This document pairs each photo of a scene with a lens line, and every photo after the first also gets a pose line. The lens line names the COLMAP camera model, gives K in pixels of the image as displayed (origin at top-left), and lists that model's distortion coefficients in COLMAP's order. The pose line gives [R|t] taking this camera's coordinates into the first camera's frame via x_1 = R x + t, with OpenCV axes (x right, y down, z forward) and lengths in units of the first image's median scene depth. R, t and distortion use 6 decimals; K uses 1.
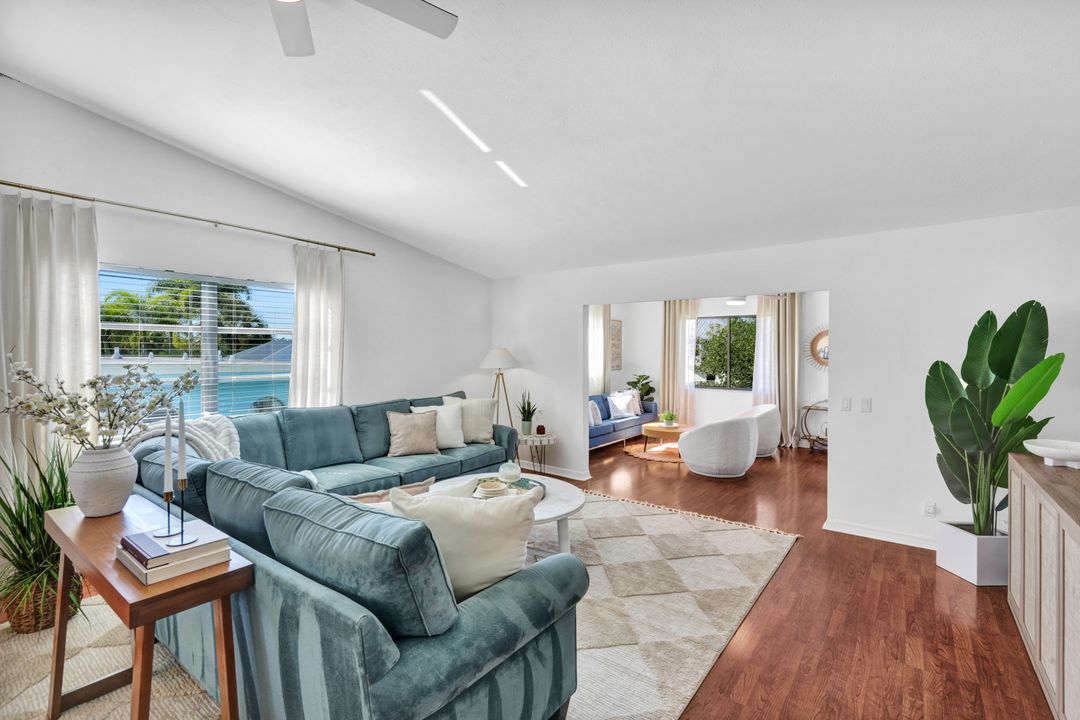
lens RADIAL K [[489.6, 0, 529.7], [0, 489.6, 352.7], [0, 0, 1]] dist [0.009429, -0.000069]
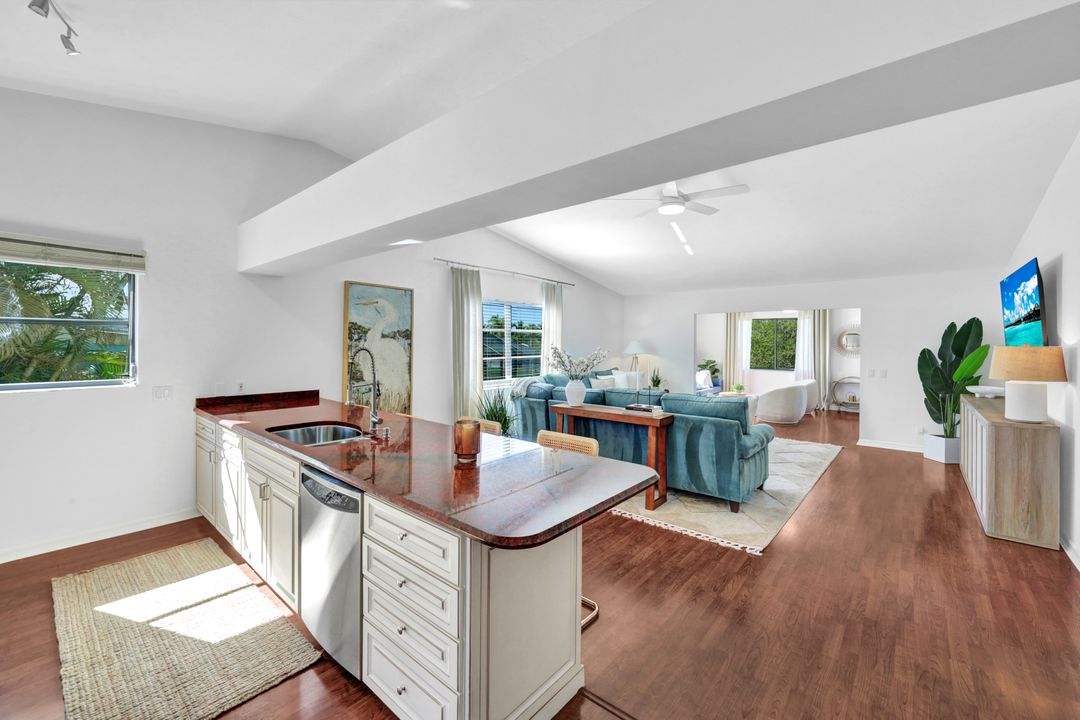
lens RADIAL K [[433.3, 0, 527.9], [0, 433.3, 342.7], [0, 0, 1]] dist [0.002201, -0.000546]
pose [[0.997949, 0.001848, -0.063985, -0.483588], [-0.002087, 0.999991, -0.003675, 0.003739], [0.063978, 0.003801, 0.997944, -0.628153]]
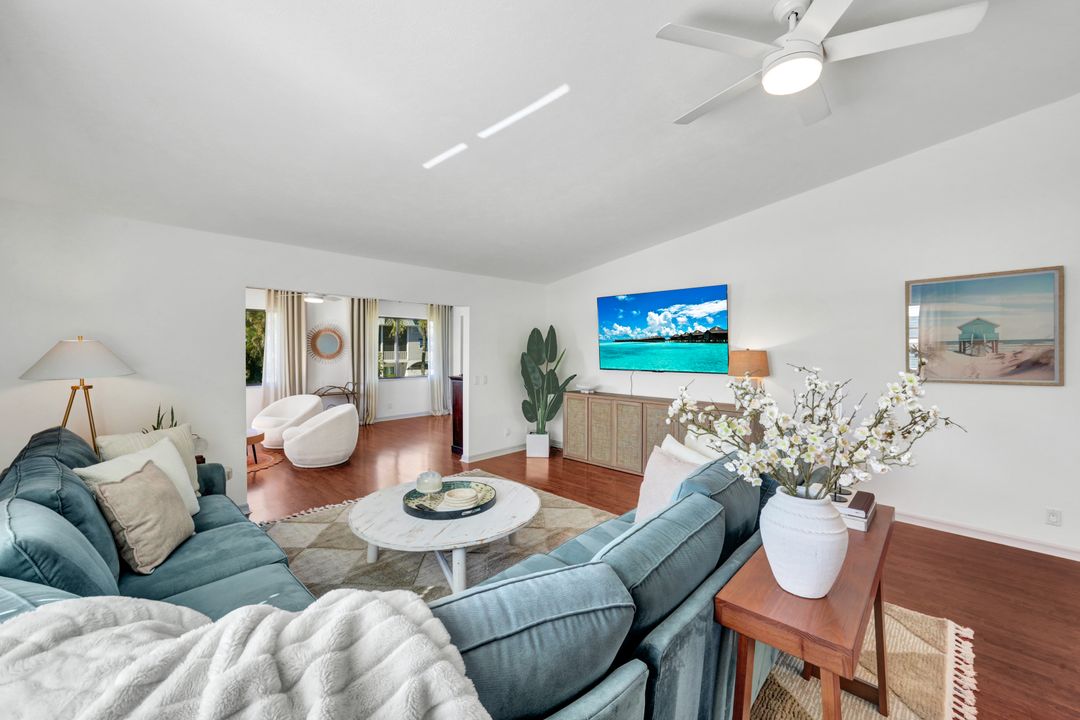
lens RADIAL K [[433.3, 0, 530.2], [0, 433.3, 358.9], [0, 0, 1]] dist [0.002201, -0.000546]
pose [[0.103197, -0.024929, 0.994348, -0.752471], [-0.002102, 0.999678, 0.025281, -0.001602], [-0.994659, -0.004699, 0.103112, 0.689180]]
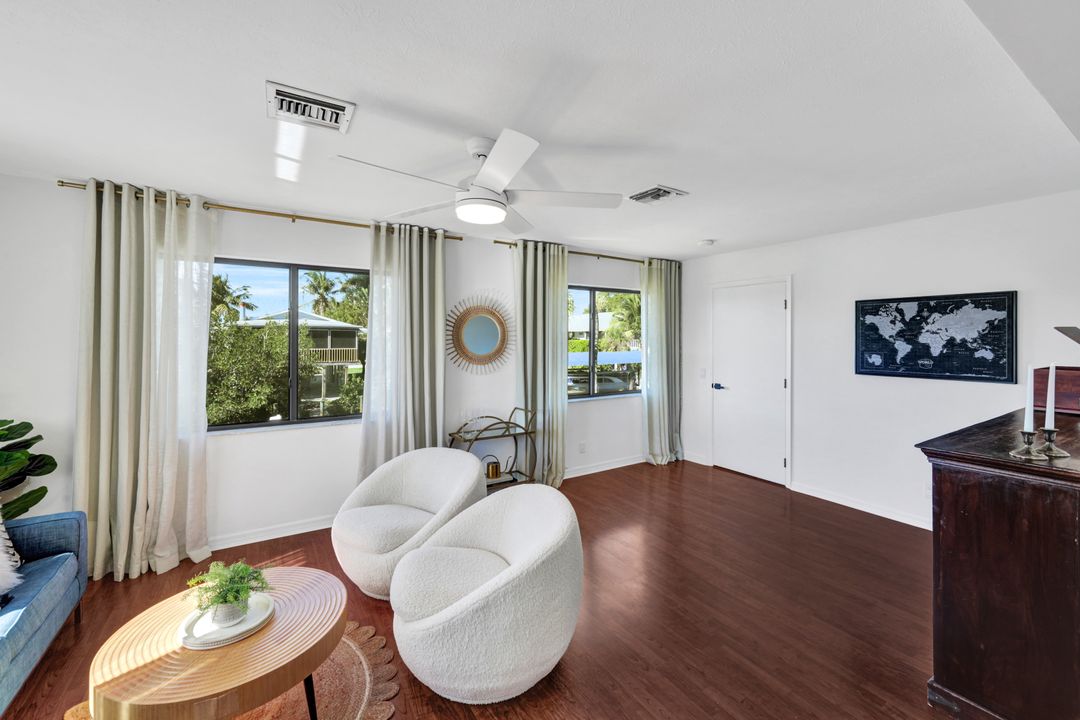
lens RADIAL K [[433.3, 0, 528.3], [0, 433.3, 336.0], [0, 0, 1]] dist [0.002201, -0.000546]
pose [[0.362309, -0.006221, 0.932037, 0.228359], [0.005520, 0.999975, 0.004528, -0.023340], [-0.932042, 0.003504, 0.362334, 1.356105]]
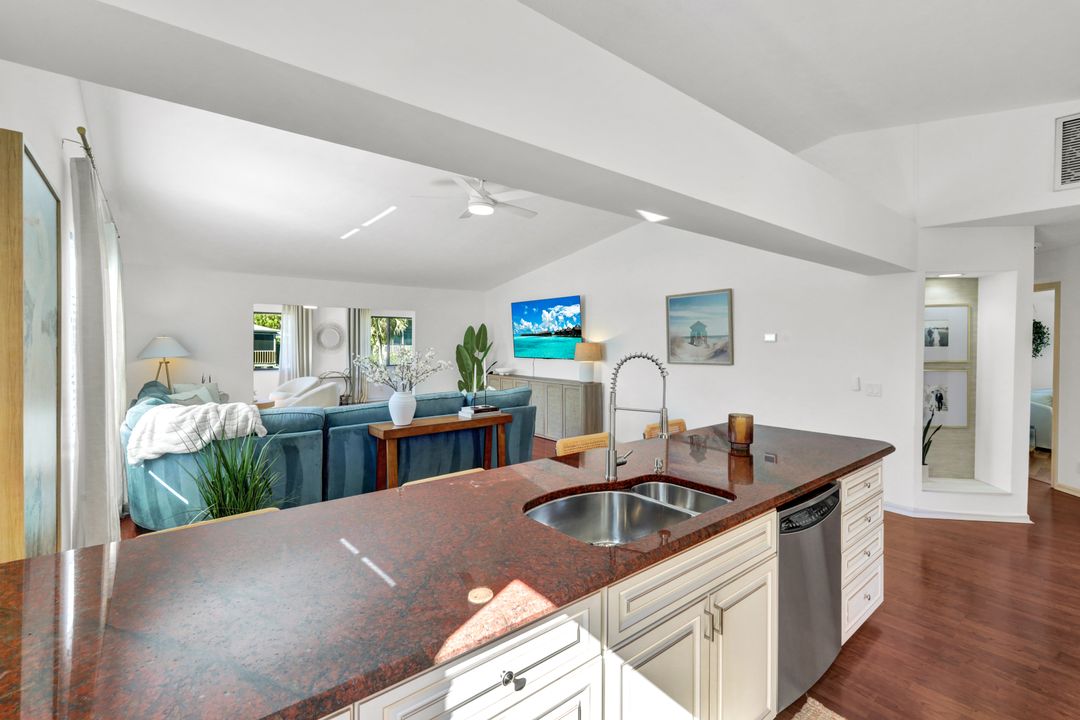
lens RADIAL K [[479.7, 0, 531.7], [0, 479.7, 344.0], [0, 0, 1]] dist [0.011625, 0.000497]
pose [[0.227686, -0.008930, 0.973694, -1.319671], [-0.001850, 0.999952, 0.009603, -0.007038], [-0.973733, -0.003988, 0.227659, 0.047166]]
